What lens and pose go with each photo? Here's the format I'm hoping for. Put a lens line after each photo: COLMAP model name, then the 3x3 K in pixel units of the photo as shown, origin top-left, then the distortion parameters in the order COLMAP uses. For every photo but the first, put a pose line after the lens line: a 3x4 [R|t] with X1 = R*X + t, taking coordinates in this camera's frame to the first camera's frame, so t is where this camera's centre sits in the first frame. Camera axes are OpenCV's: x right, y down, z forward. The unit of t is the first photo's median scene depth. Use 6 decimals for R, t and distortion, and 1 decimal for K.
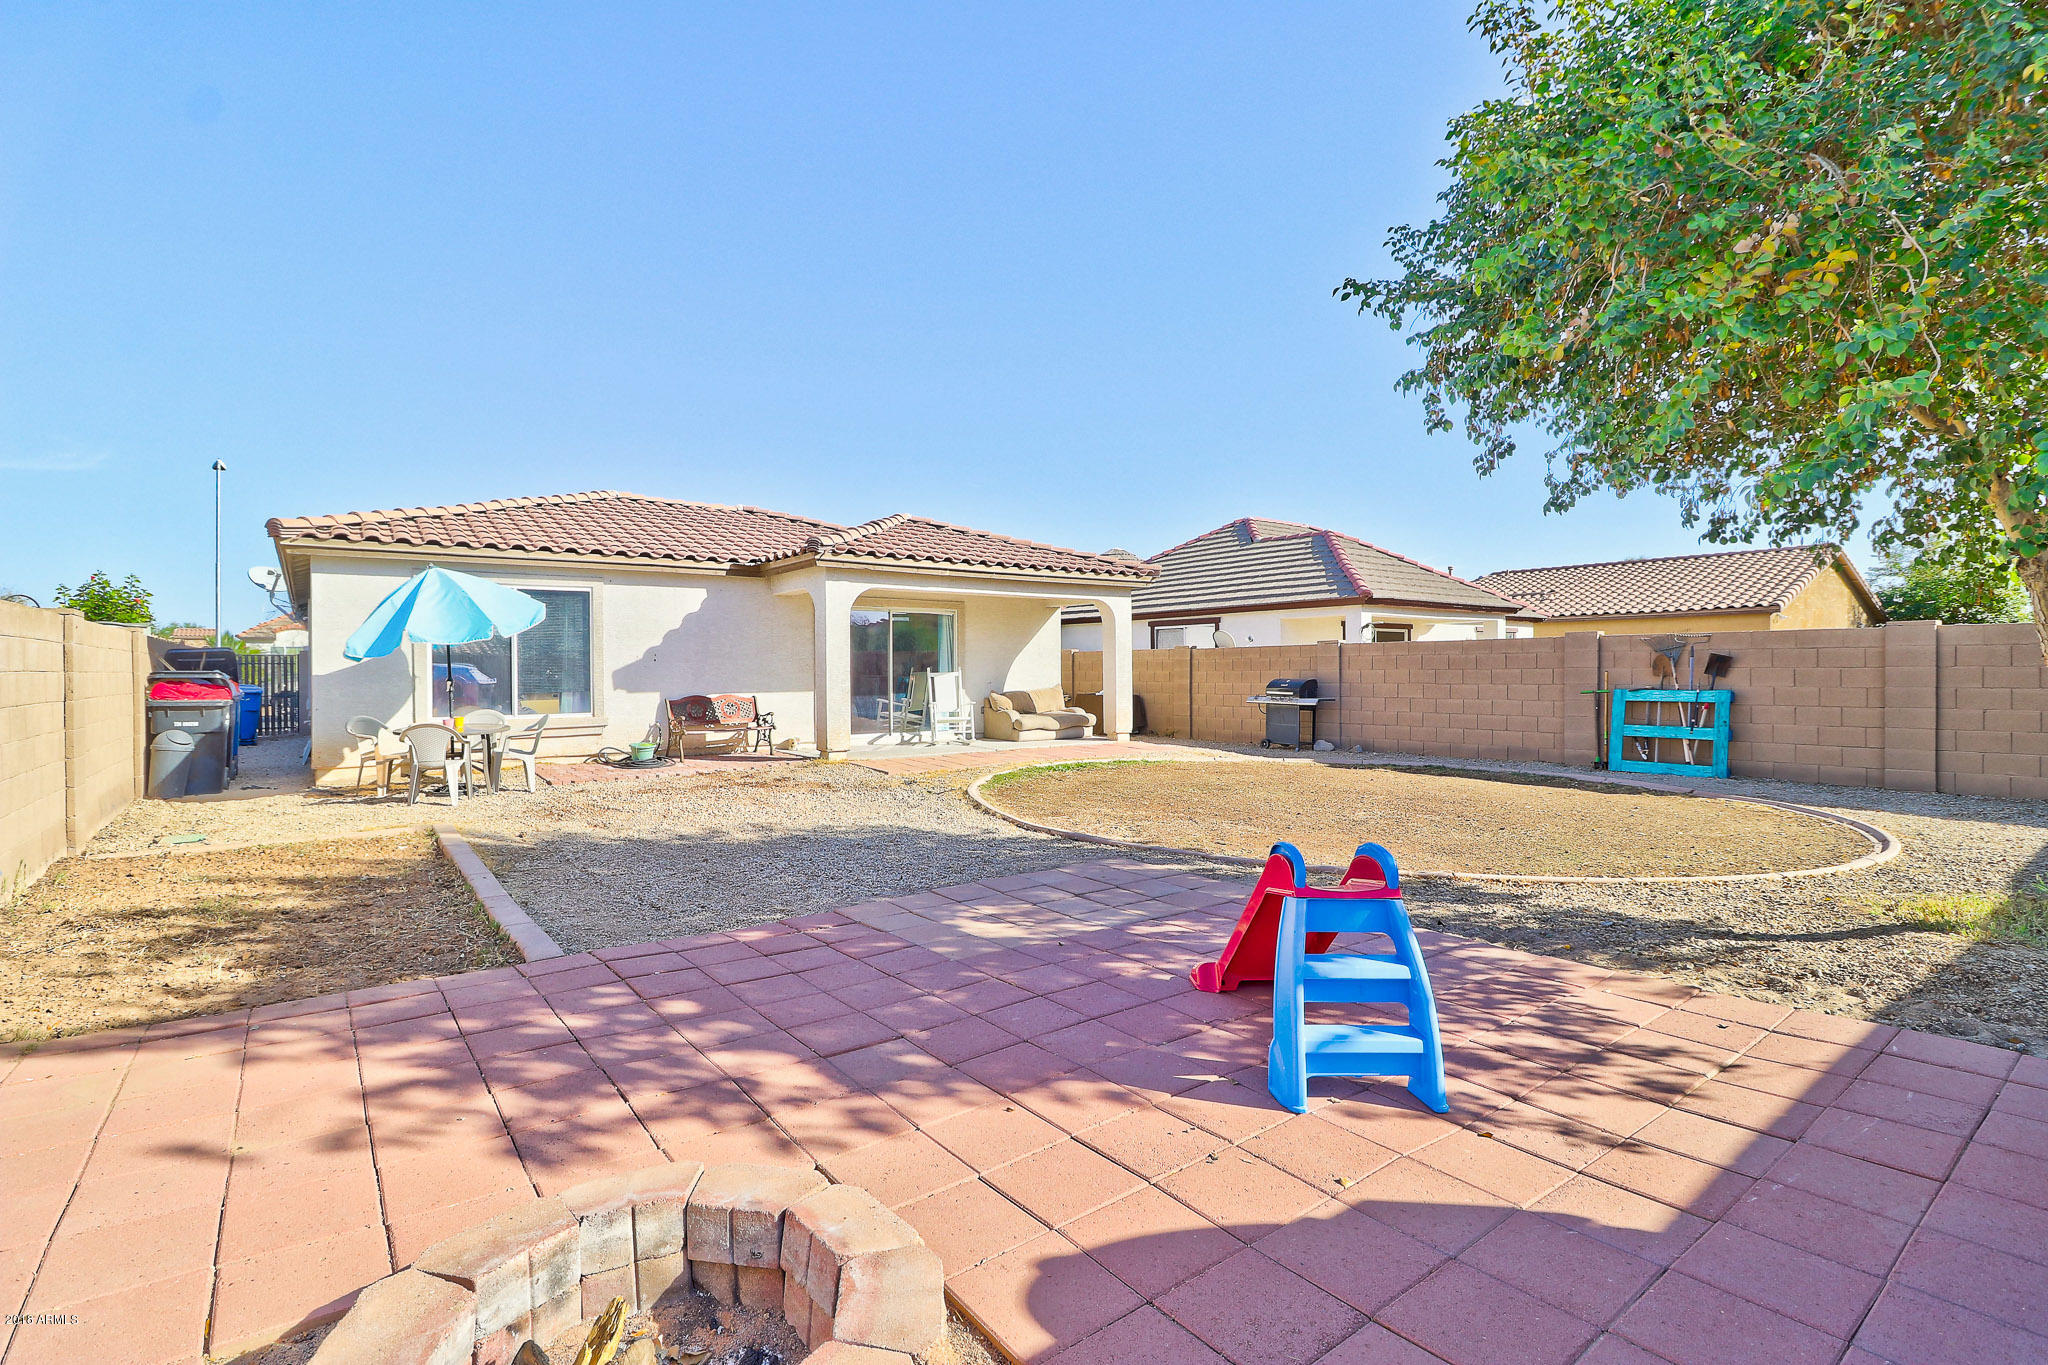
lens RADIAL K [[956.3, 0, 1025.5], [0, 956.3, 679.3], [0, 0, 1]] dist [-0.003675, -0.000570]
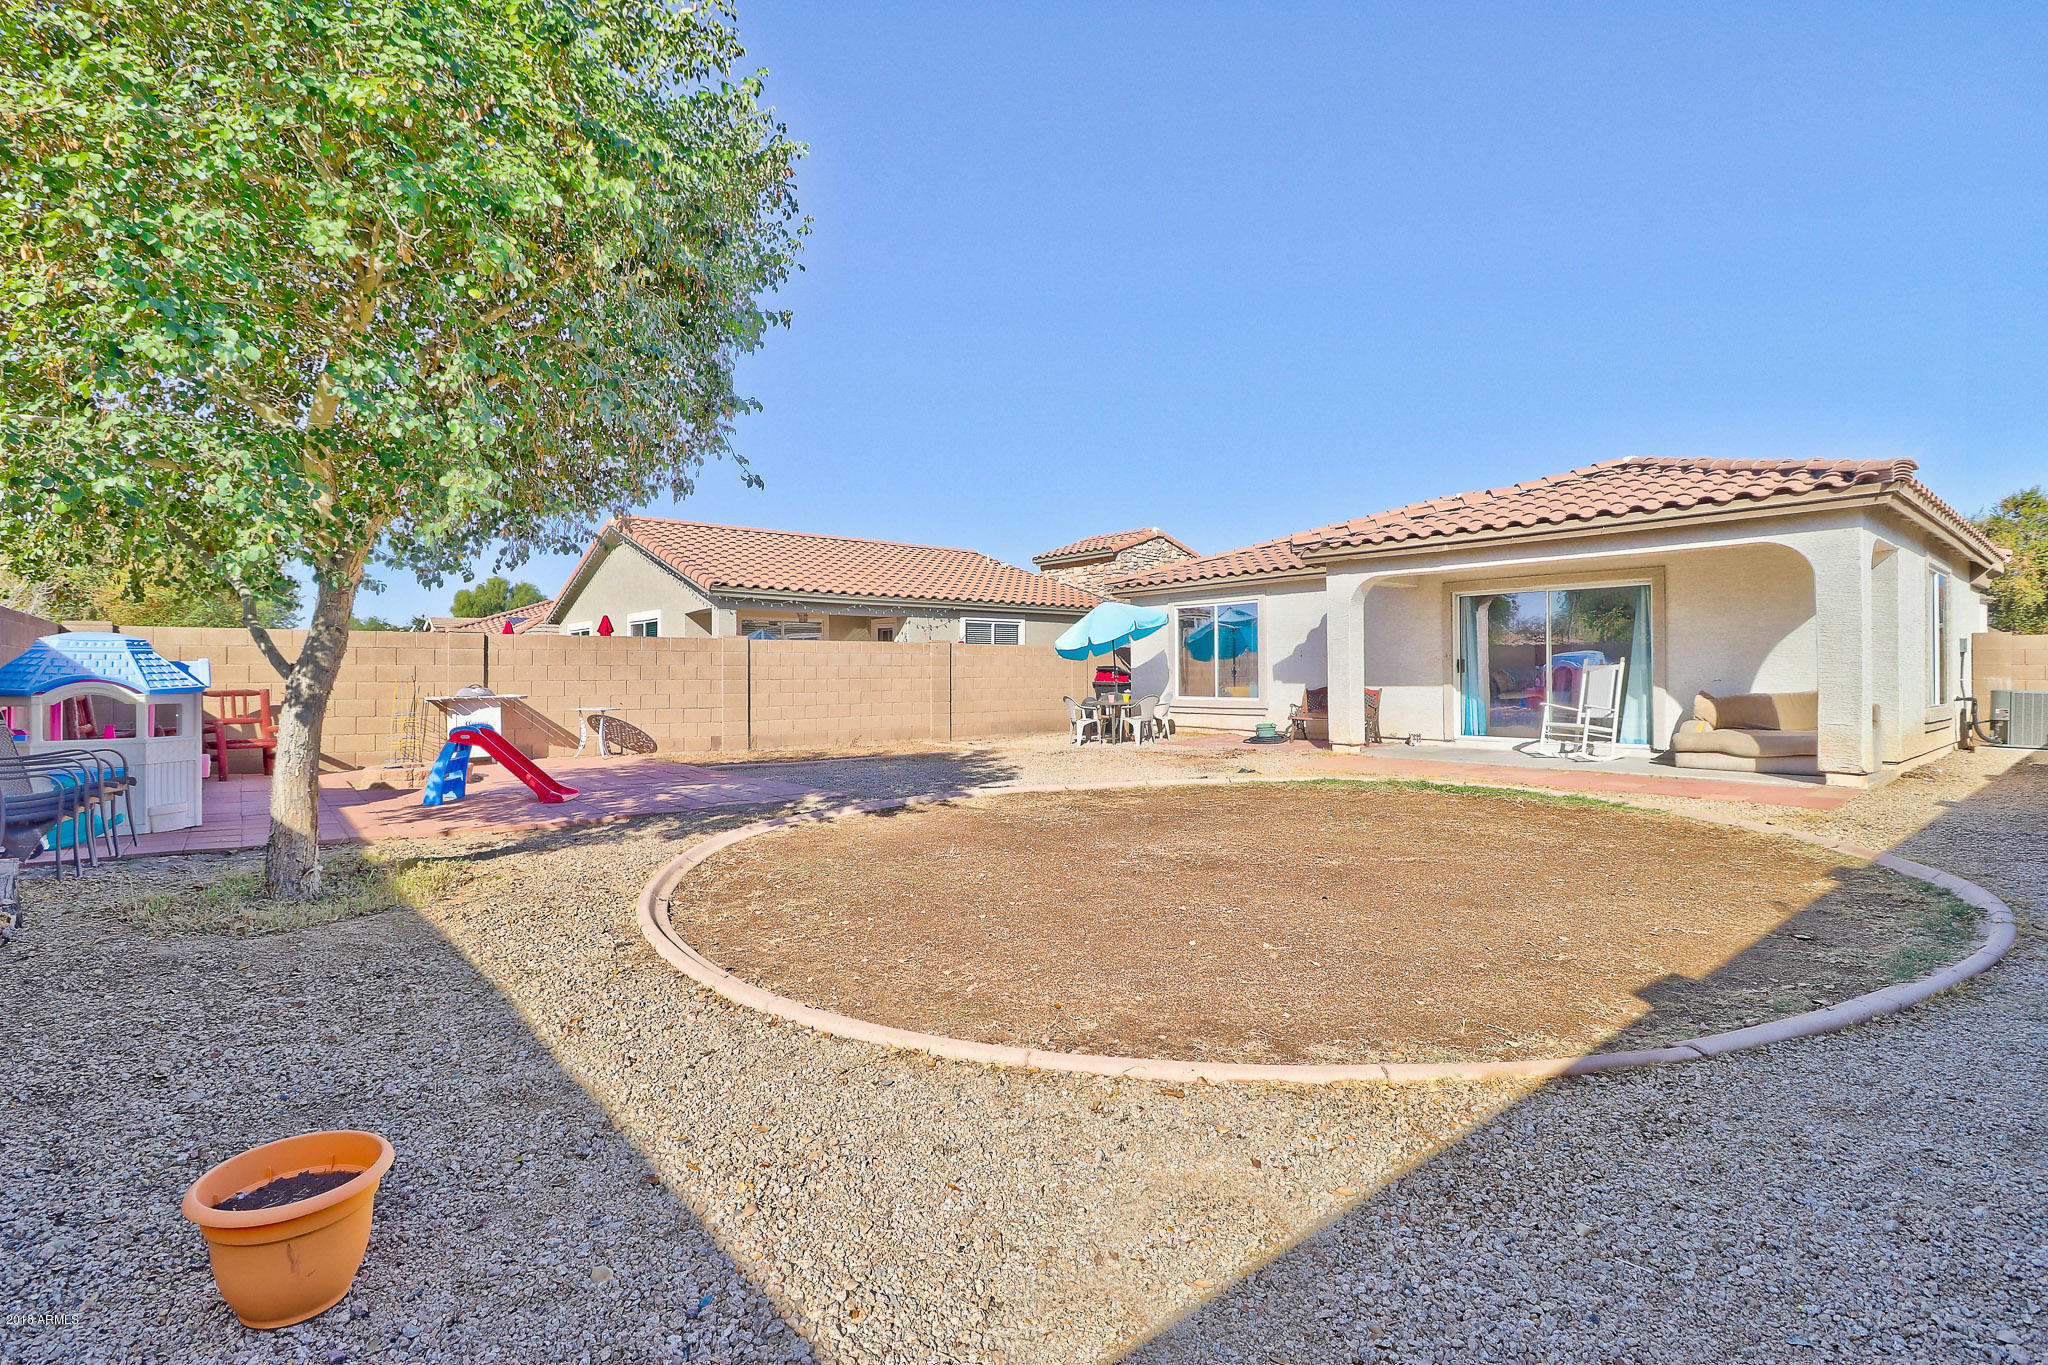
lens RADIAL K [[956.3, 0, 1025.1], [0, 956.3, 675.2], [0, 0, 1]] dist [-0.003675, -0.000570]
pose [[0.043954, 0.007717, -0.999004, 0.772250], [-0.003835, 0.999964, 0.007555, -0.003702], [0.999026, 0.003499, 0.043982, 0.607598]]
